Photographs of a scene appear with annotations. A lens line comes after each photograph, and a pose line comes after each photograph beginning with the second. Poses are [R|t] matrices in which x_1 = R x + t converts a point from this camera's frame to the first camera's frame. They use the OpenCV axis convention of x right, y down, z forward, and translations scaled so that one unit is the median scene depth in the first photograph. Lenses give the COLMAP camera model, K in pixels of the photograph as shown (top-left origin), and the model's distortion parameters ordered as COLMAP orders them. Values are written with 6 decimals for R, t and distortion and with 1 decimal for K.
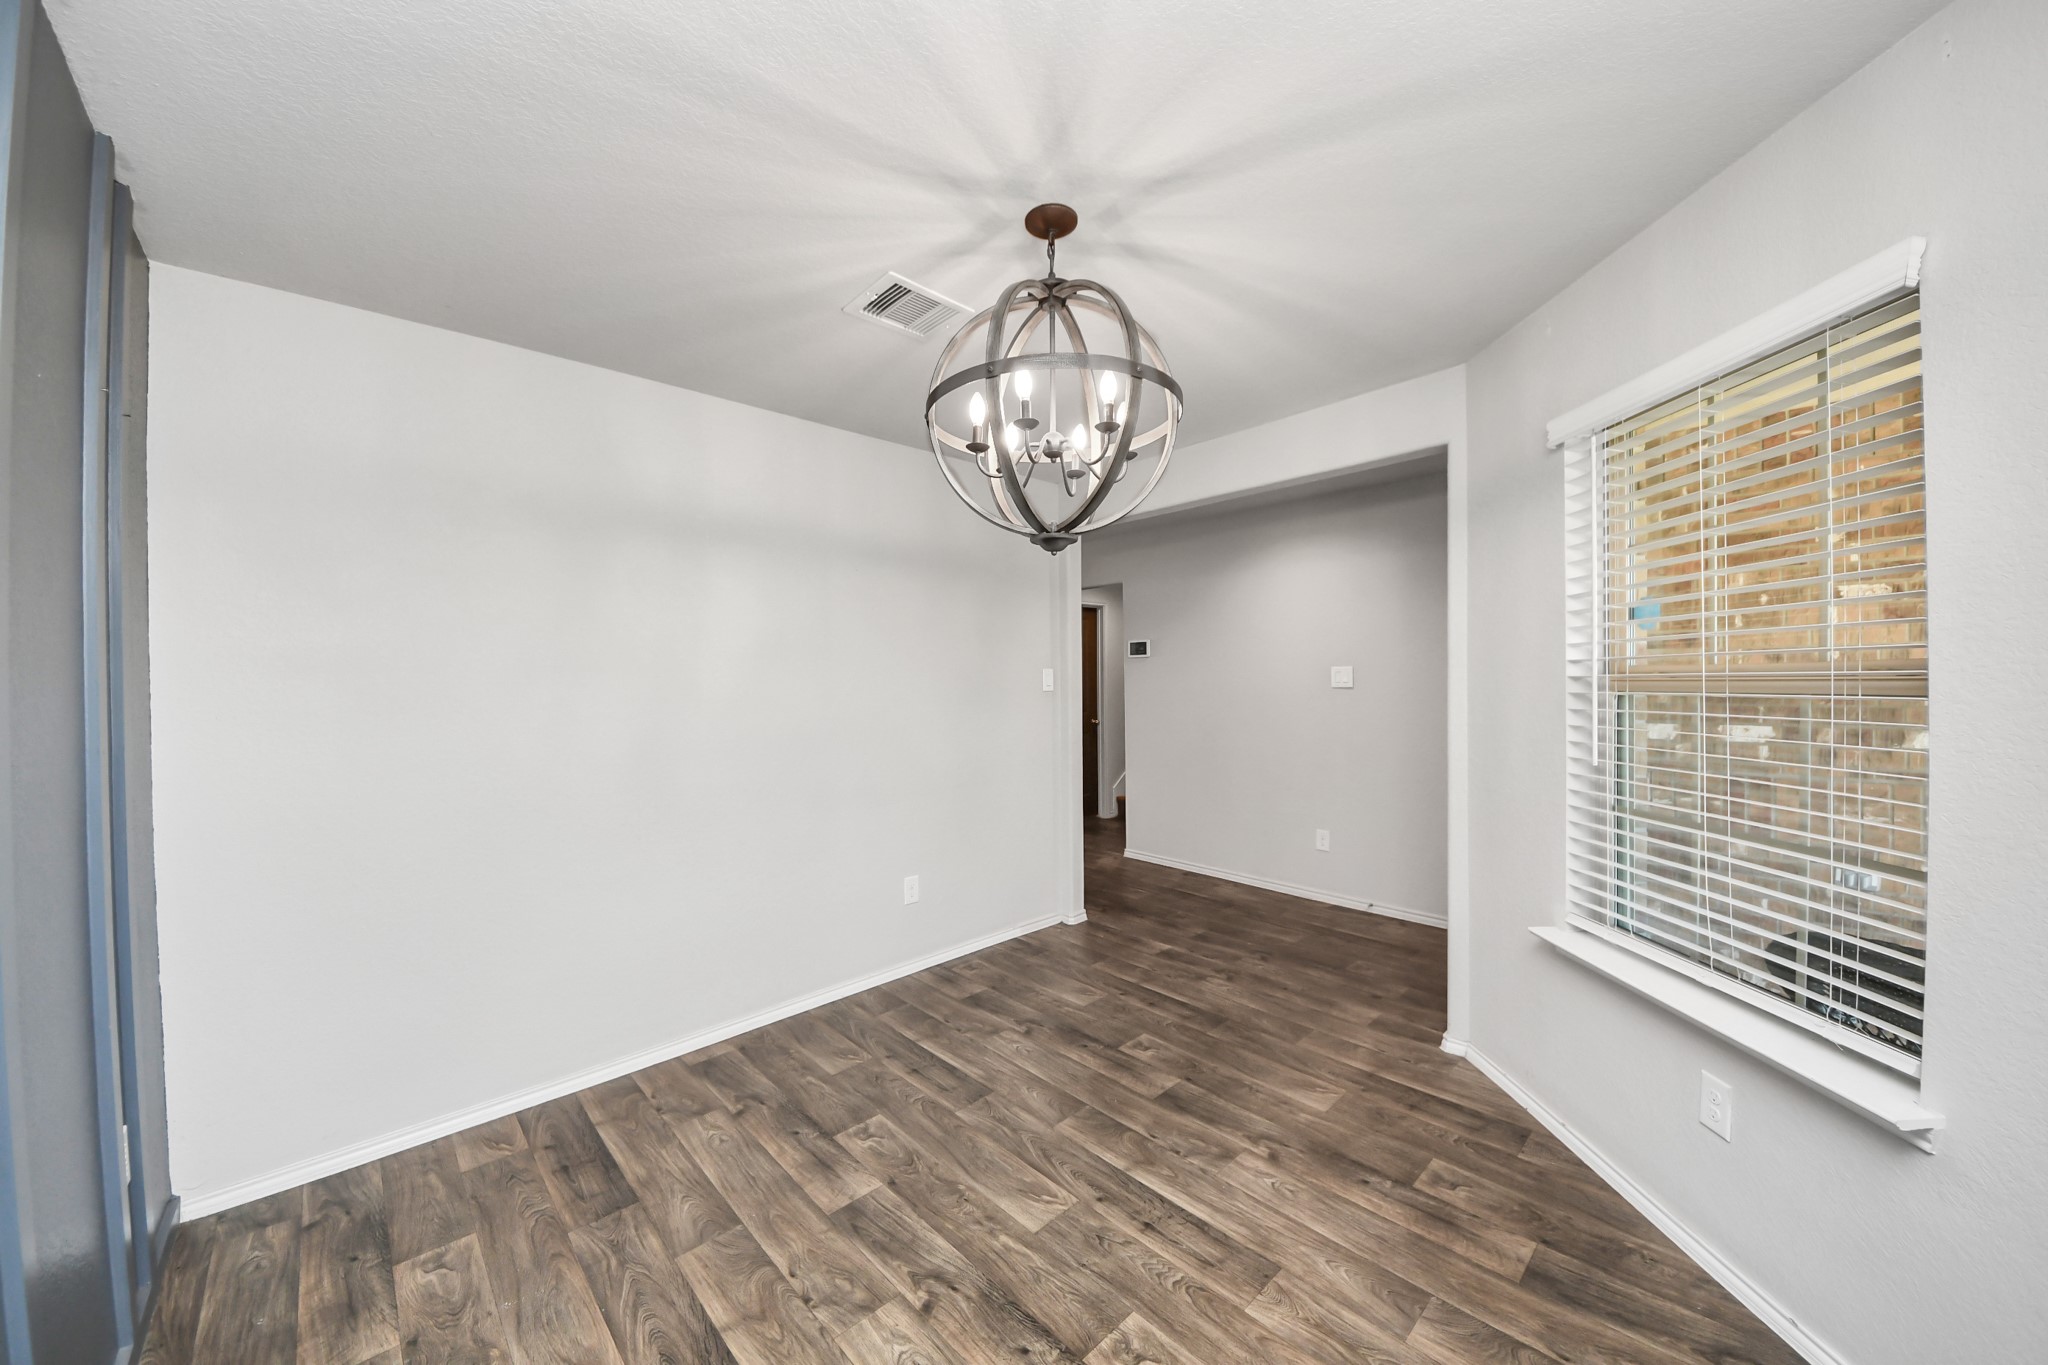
lens RADIAL K [[750.7, 0, 1024.0], [0, 750.7, 682.5], [0, 0, 1]] dist [0.010001, -0.017741]
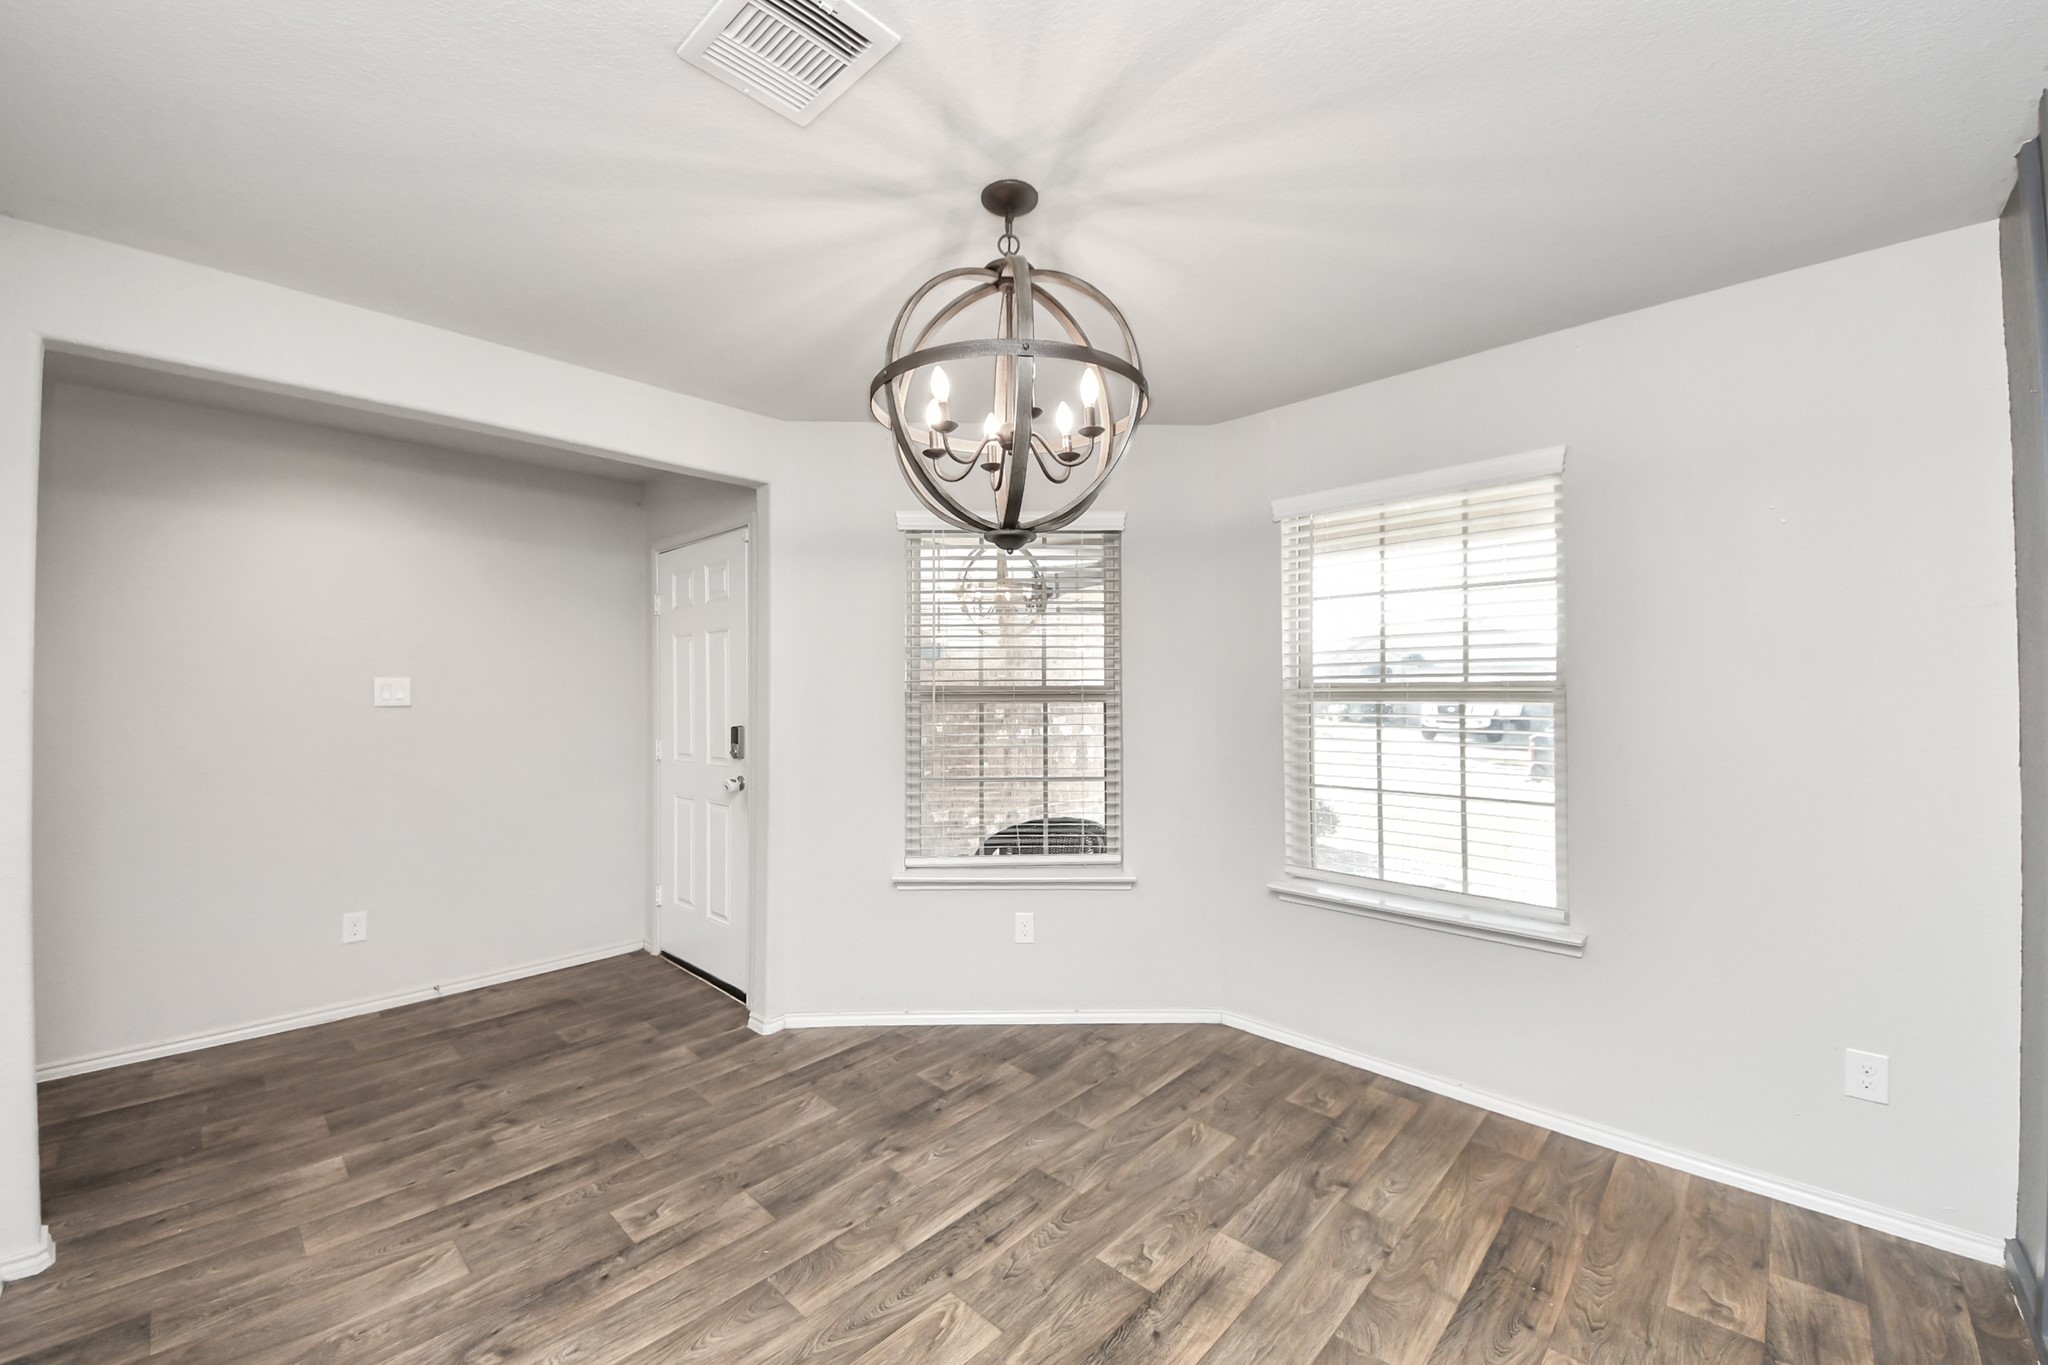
lens RADIAL K [[783.6, 0, 1024.6], [0, 783.6, 649.3], [0, 0, 1]] dist [0.037712, -0.020691]
pose [[-0.061356, 0.055974, 0.996545, -0.918786], [0.006690, 0.998427, -0.055668, -0.004606], [-0.998094, 0.003251, -0.061634, 0.993440]]
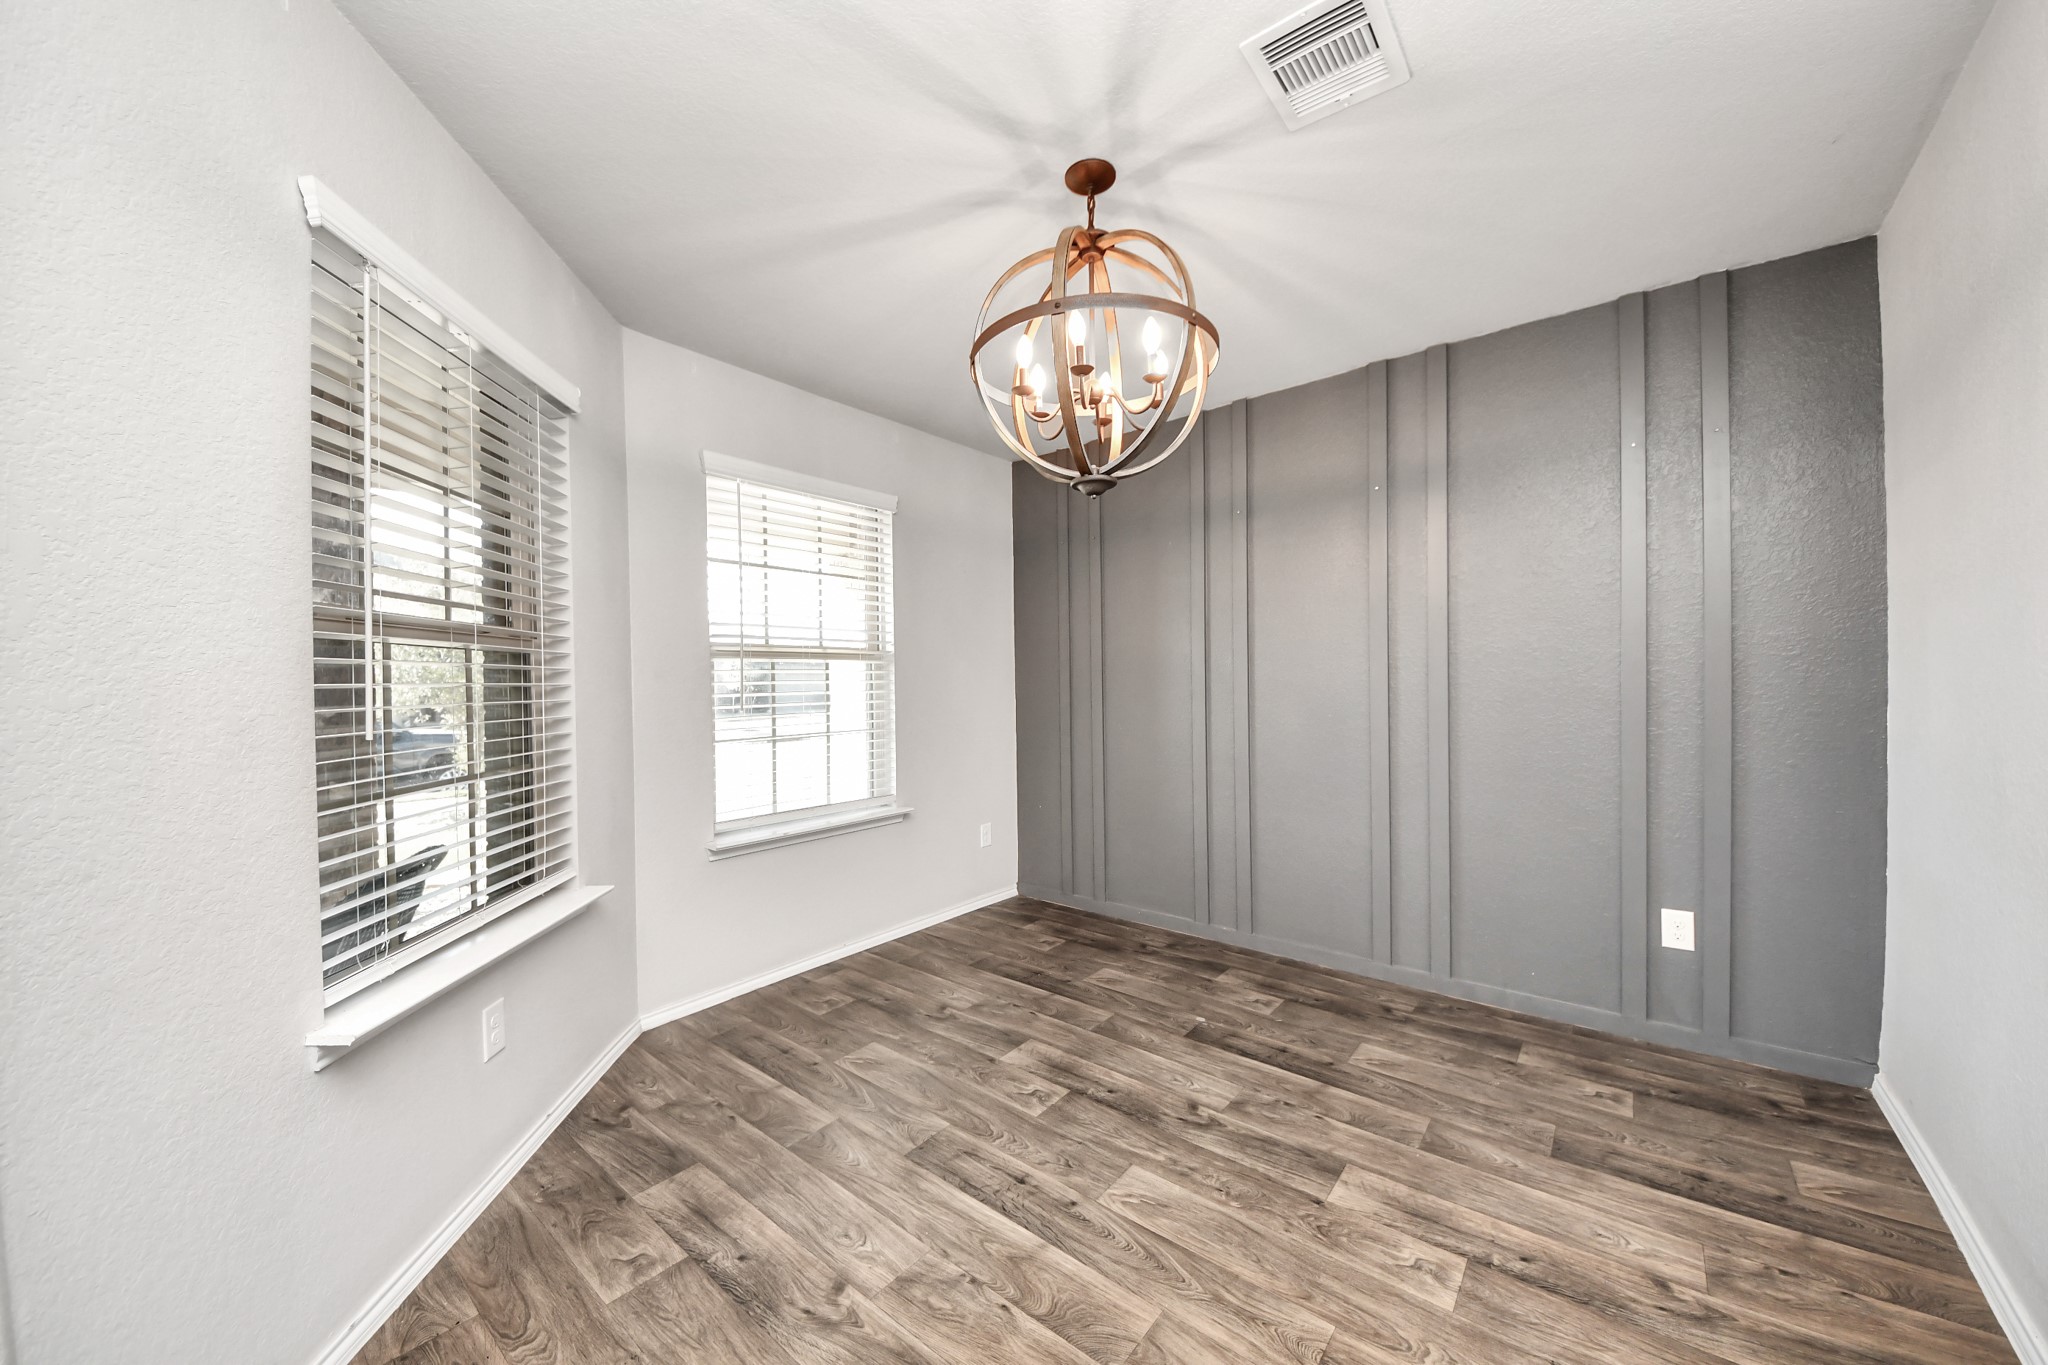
lens RADIAL K [[730.7, 0, 1014.1], [0, 730.7, 682.1], [0, 0, 1]] dist [0.021297, -0.015930]
pose [[-0.993652, 0.025819, -0.109495, 0.255971], [0.025204, 0.999658, 0.006991, 0.068986], [0.109638, 0.004187, -0.993963, 1.899610]]
